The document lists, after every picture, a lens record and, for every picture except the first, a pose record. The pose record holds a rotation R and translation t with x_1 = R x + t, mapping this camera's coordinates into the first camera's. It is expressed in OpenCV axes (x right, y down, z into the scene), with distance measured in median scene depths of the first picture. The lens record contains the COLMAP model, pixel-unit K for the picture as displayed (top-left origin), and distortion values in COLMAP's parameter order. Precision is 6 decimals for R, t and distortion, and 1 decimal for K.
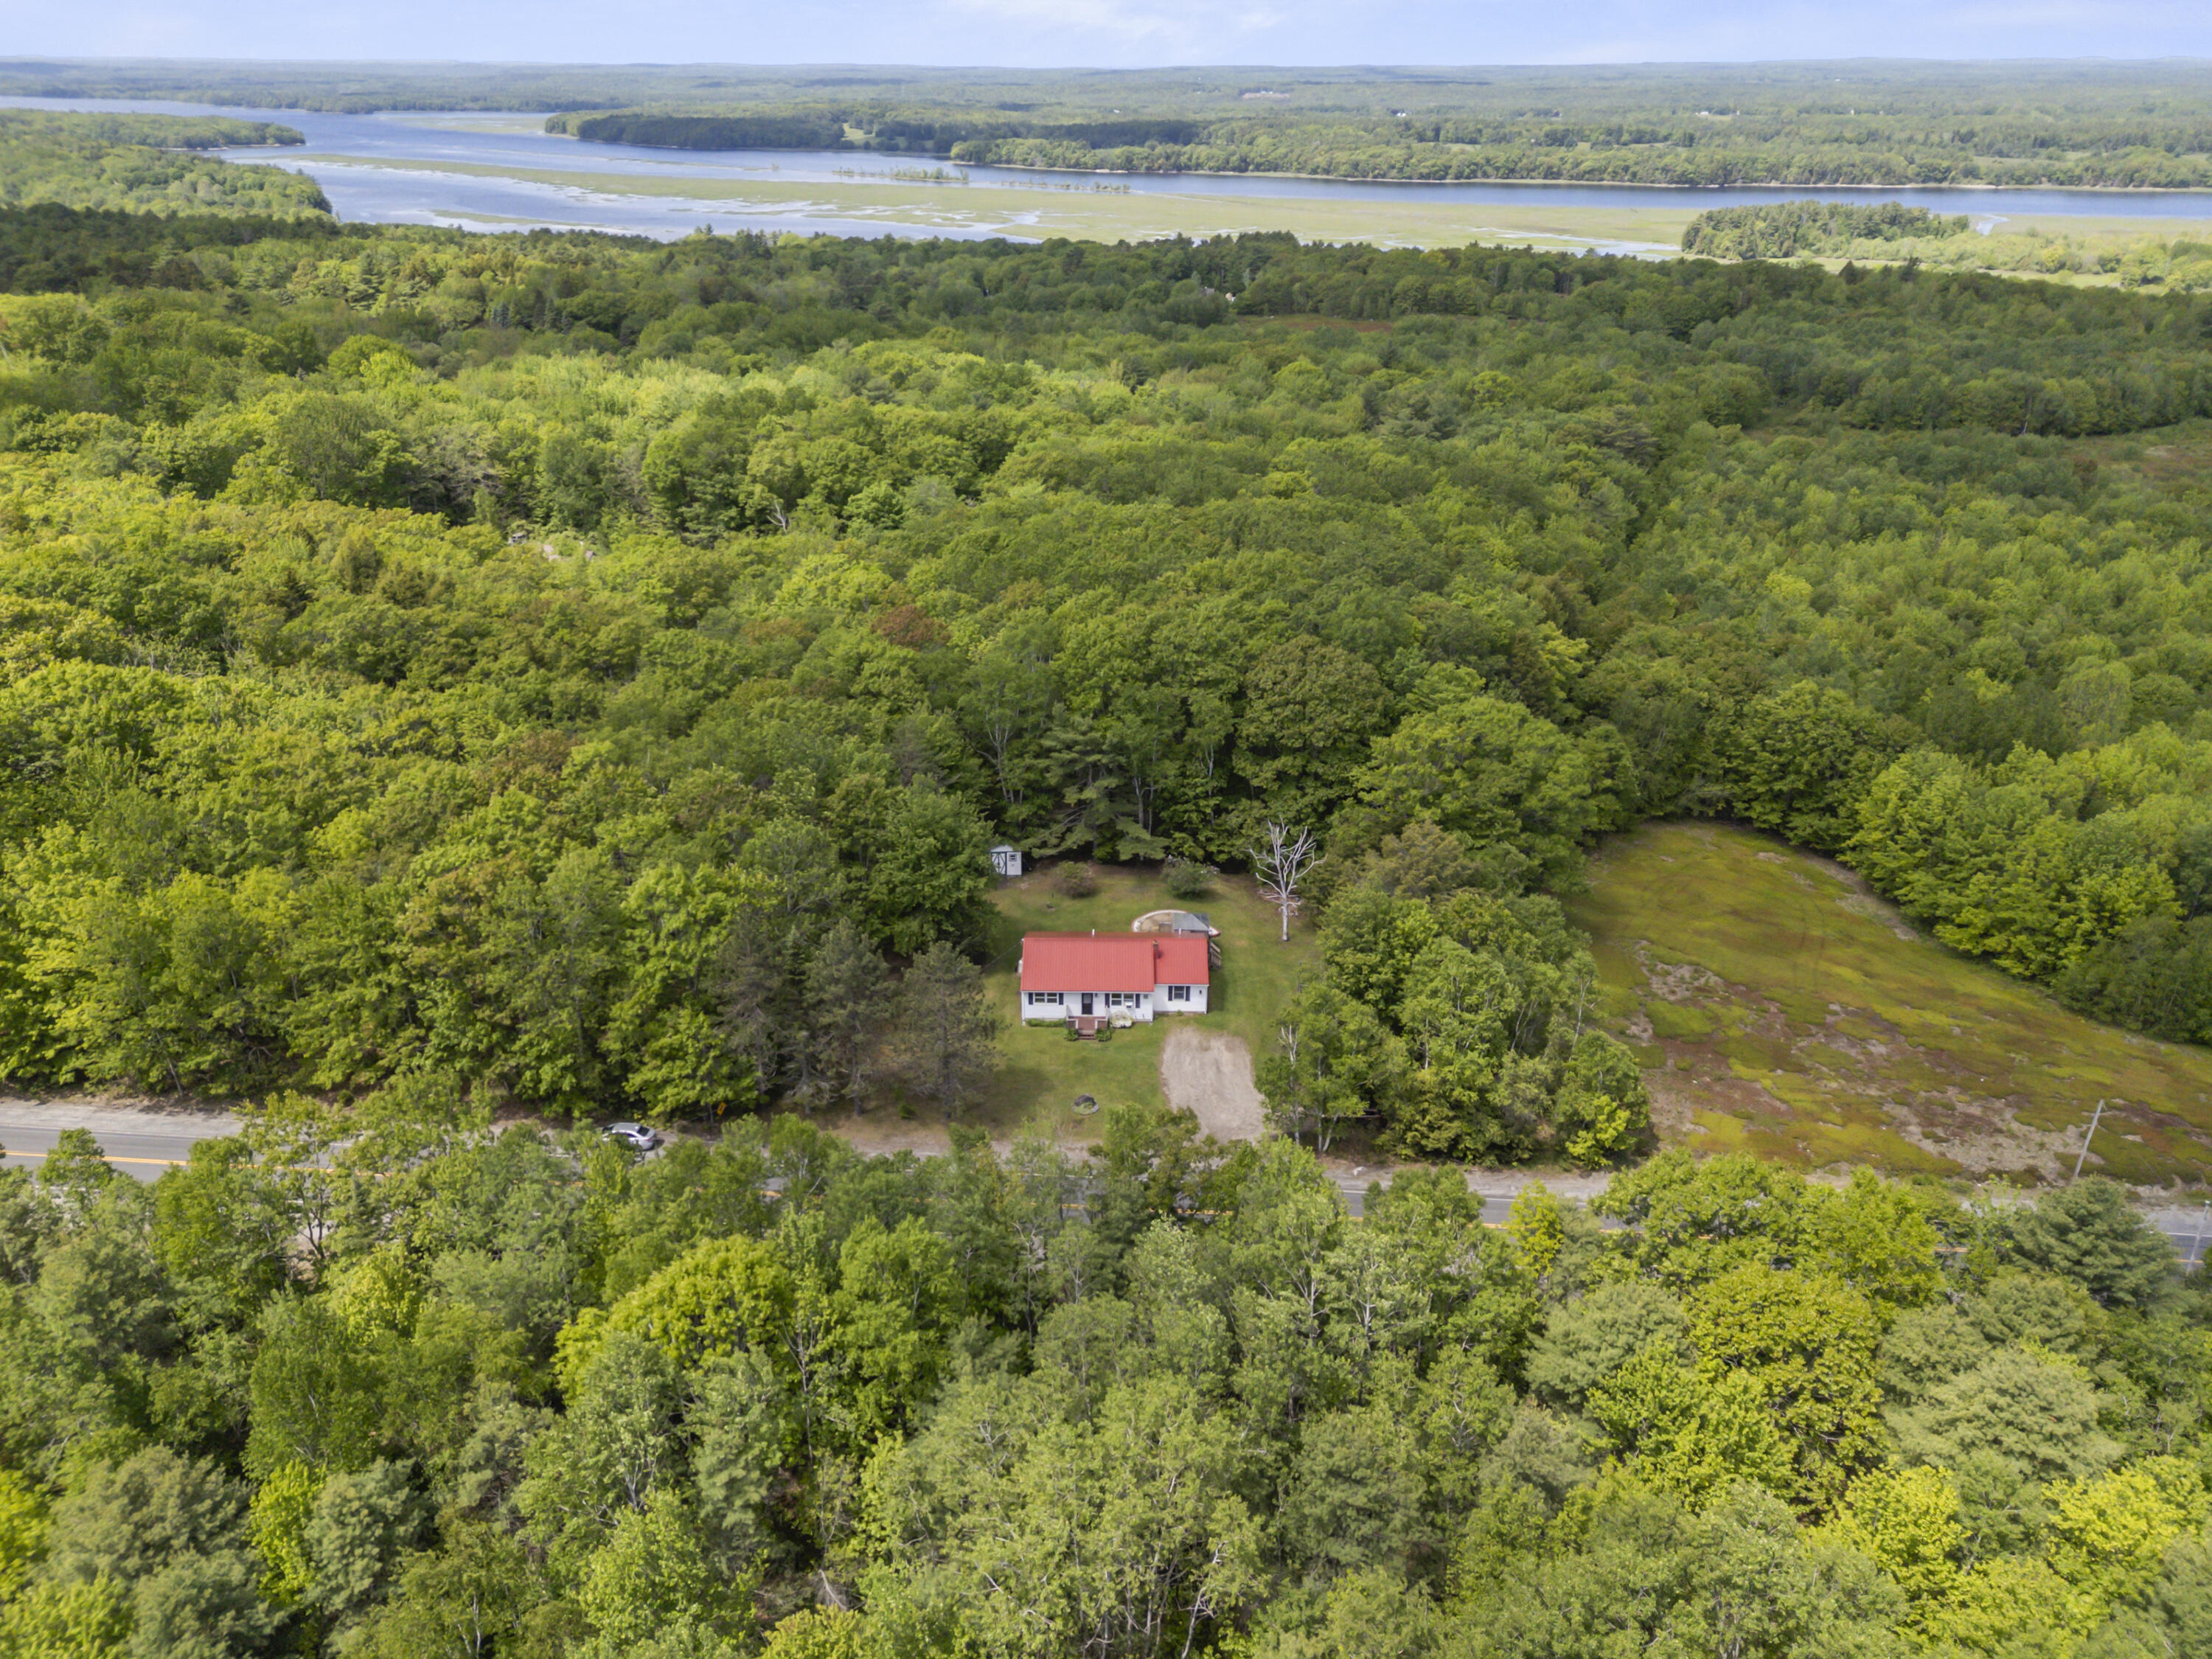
lens RADIAL K [[1608.7, 0, 1106.0], [0, 1608.7, 829.5], [0, 0, 1]] dist [0.071343, -0.068892]
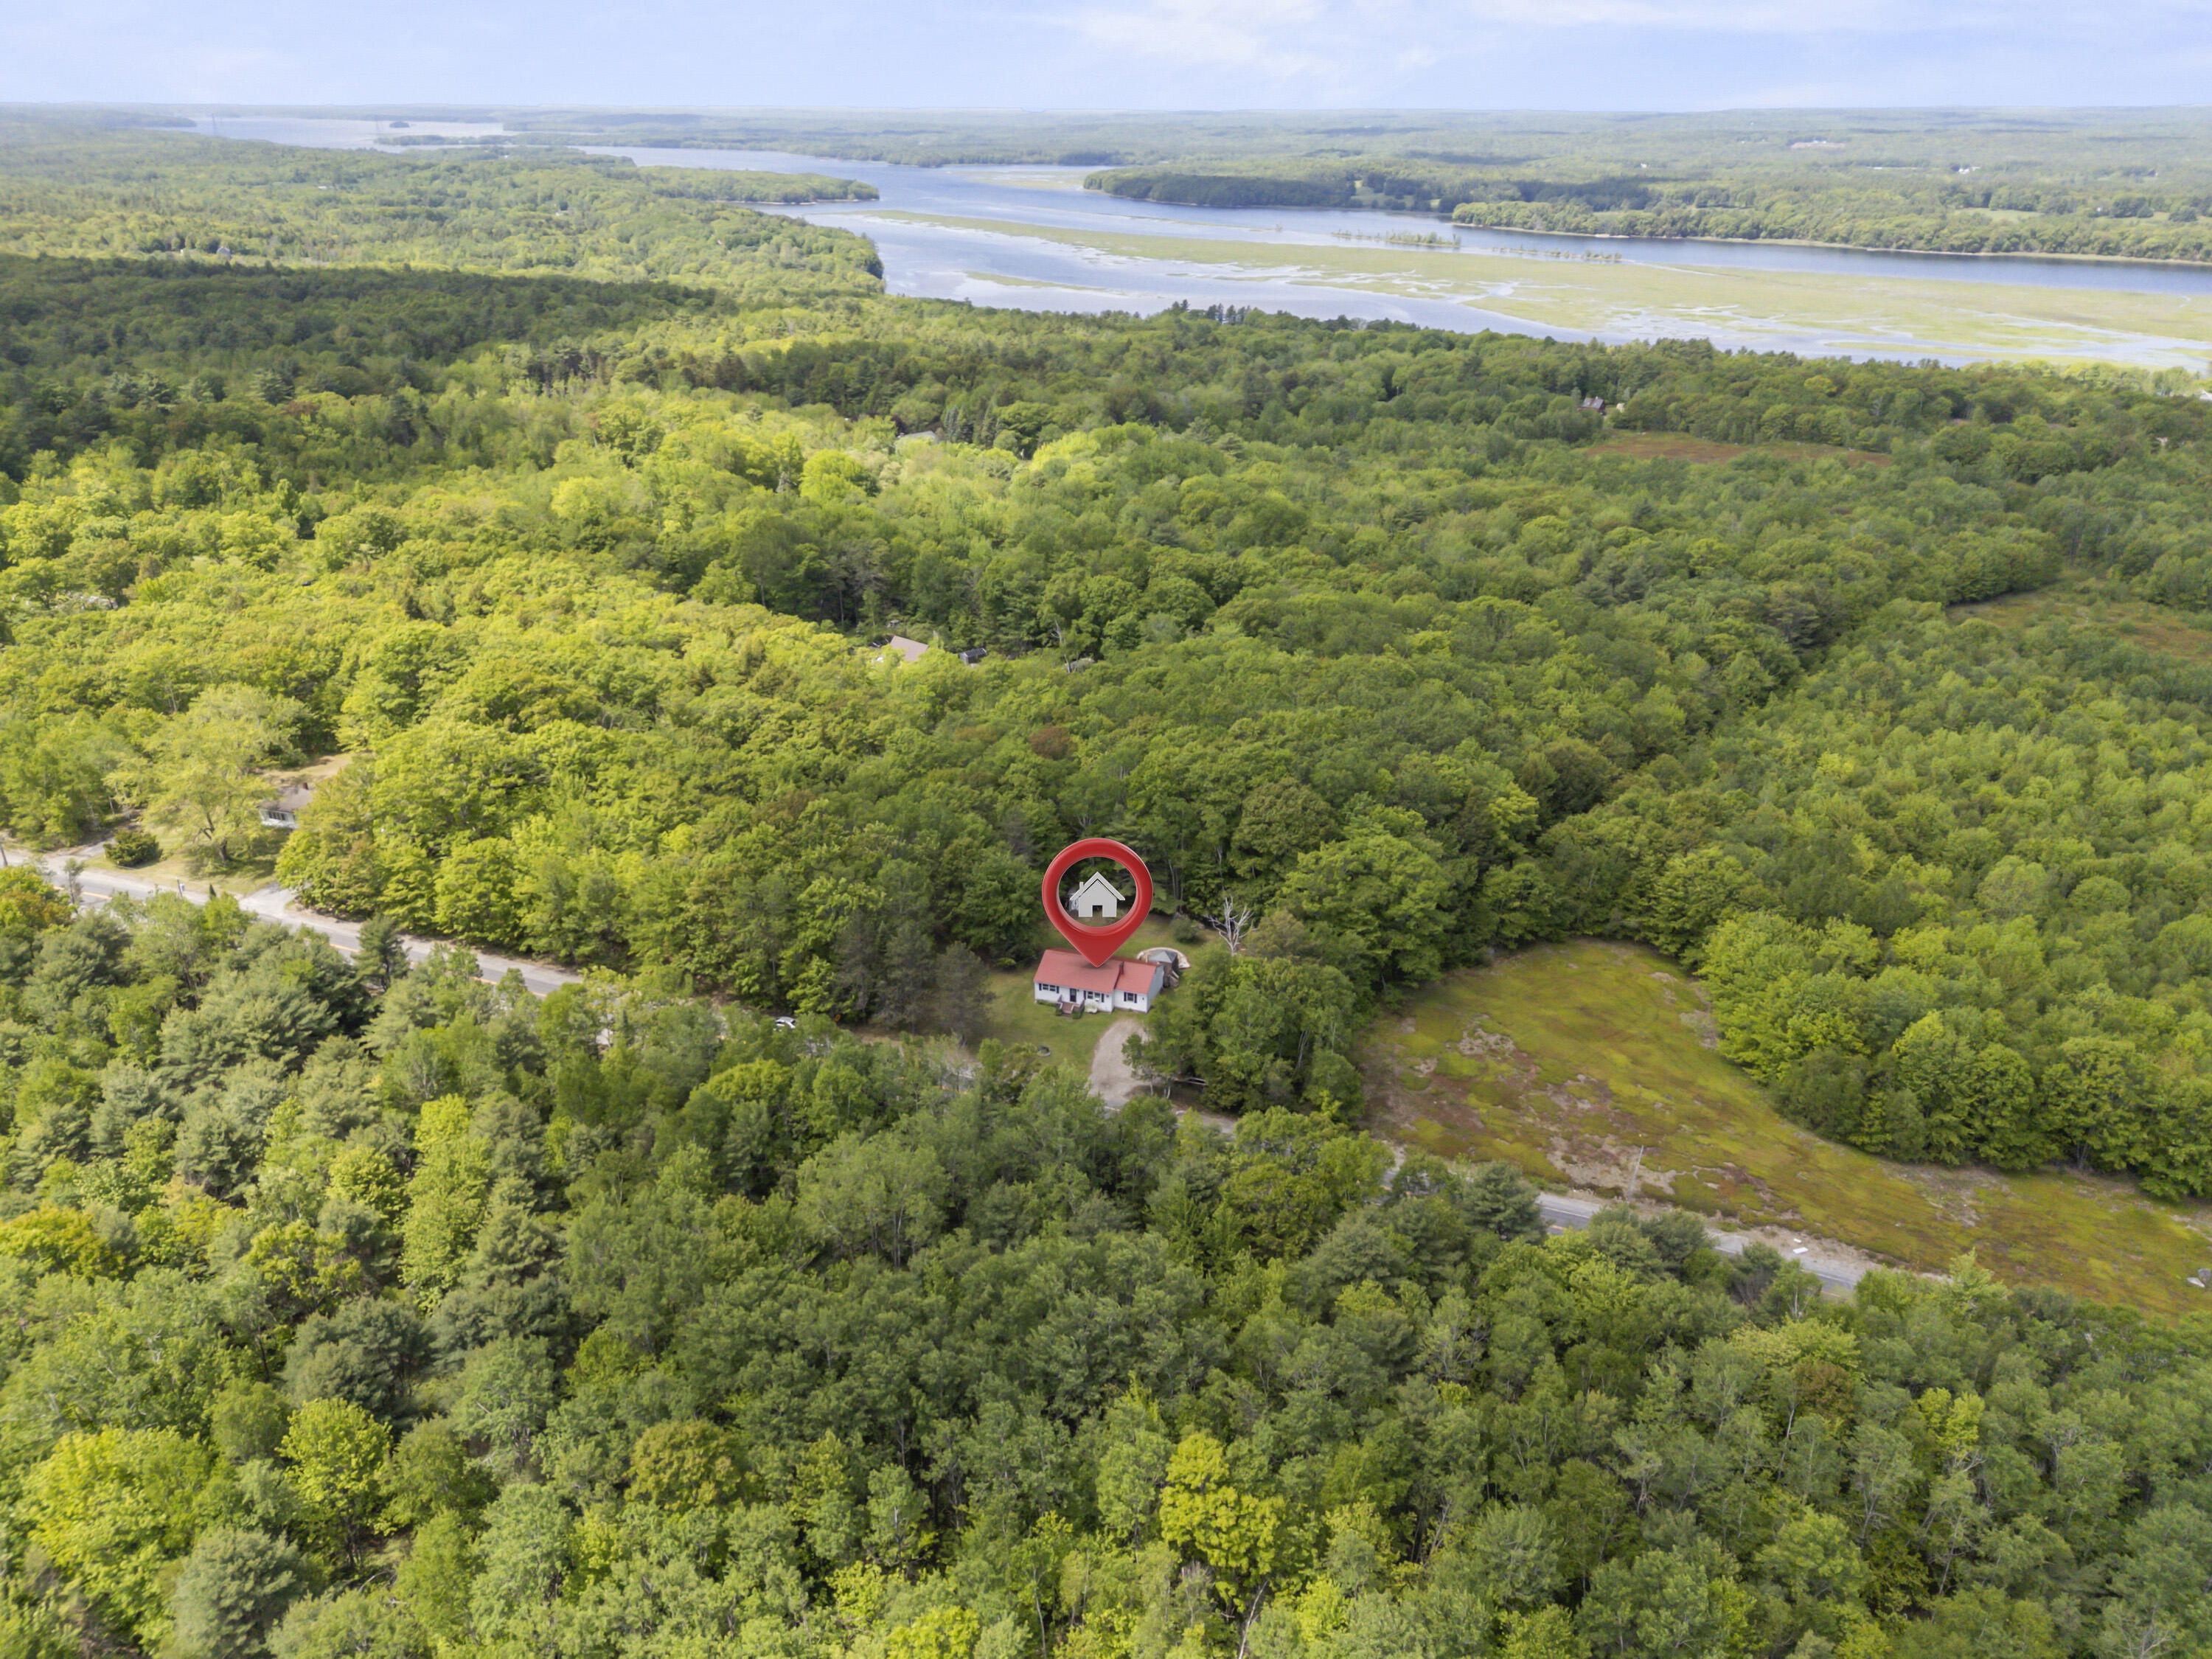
lens RADIAL K [[1610.1, 0, 1106.0], [0, 1610.1, 829.5], [0, 0, 1]] dist [0.104812, -0.104792]
pose [[0.954718, 0.118663, -0.272823, 0.391958], [-0.124695, 0.992183, -0.004814, -0.047426], [0.270119, 0.038616, 0.962052, -0.493715]]
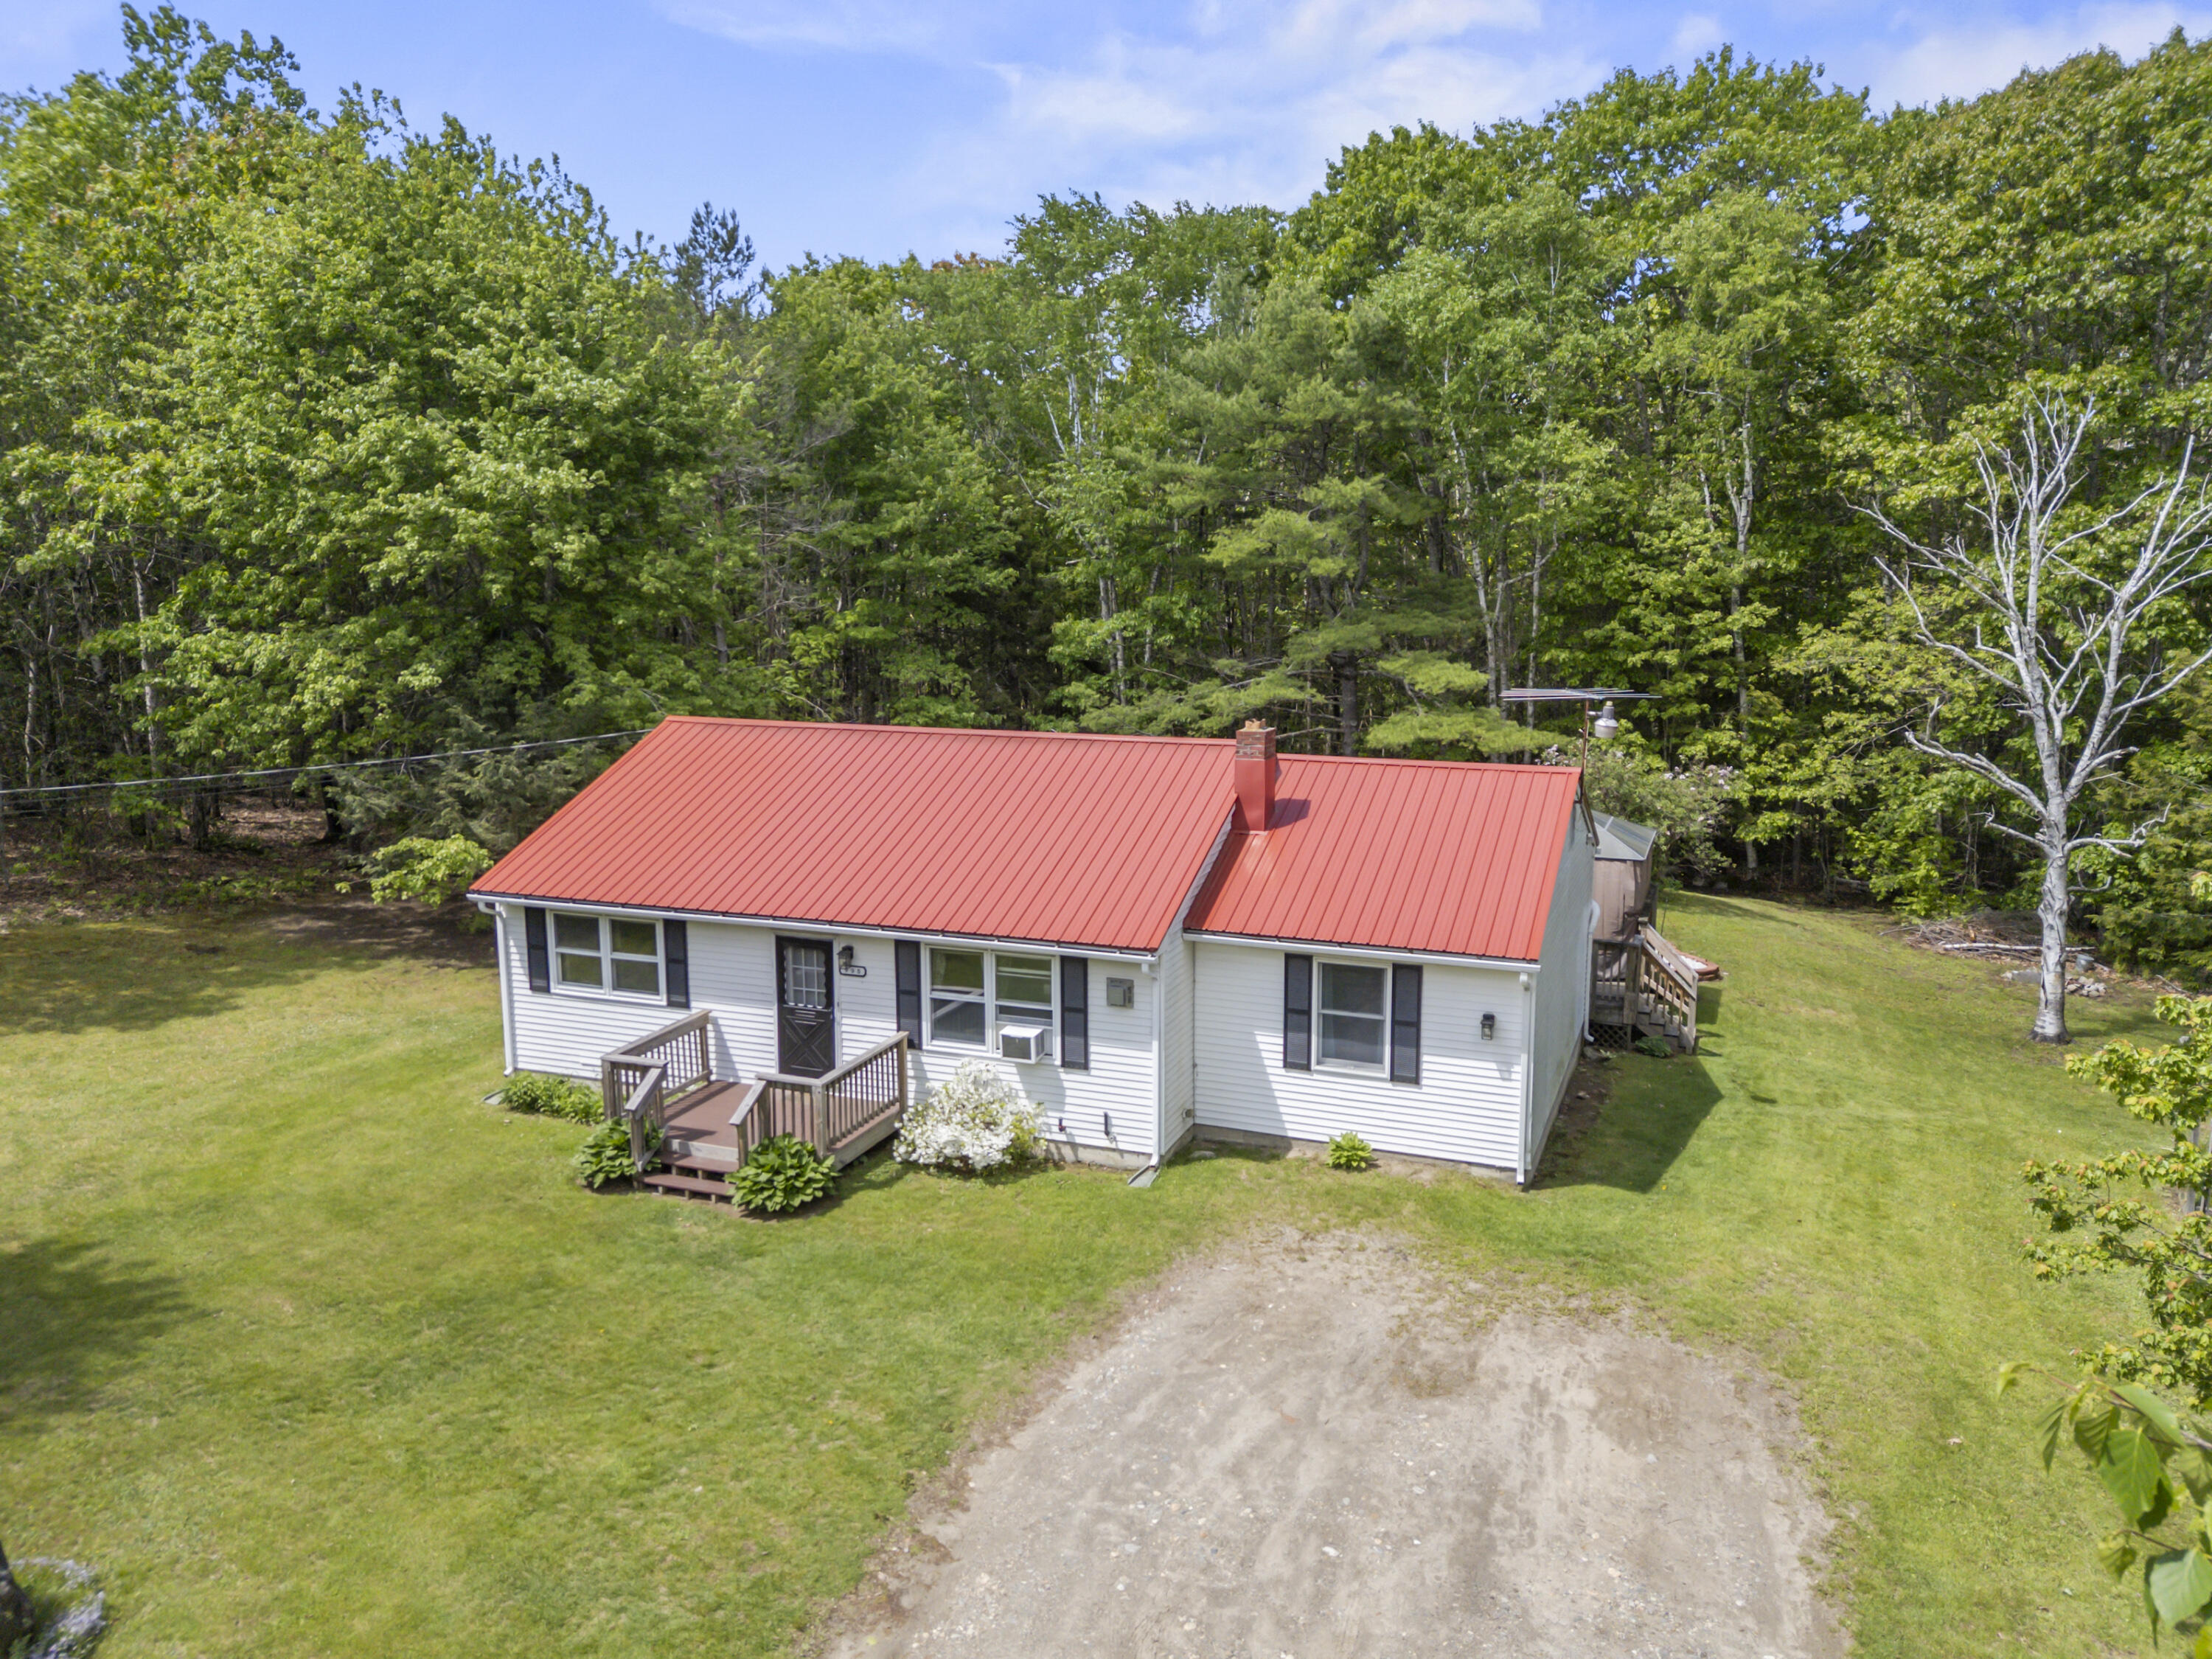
lens RADIAL K [[1608.7, 0, 1106.0], [0, 1608.7, 829.5], [0, 0, 1]] dist [0.071343, -0.068892]
pose [[0.932490, 0.048308, -0.357950, 0.070339], [-0.144694, 0.957983, -0.247655, 0.113327], [0.330947, 0.282729, 0.900299, 0.752410]]
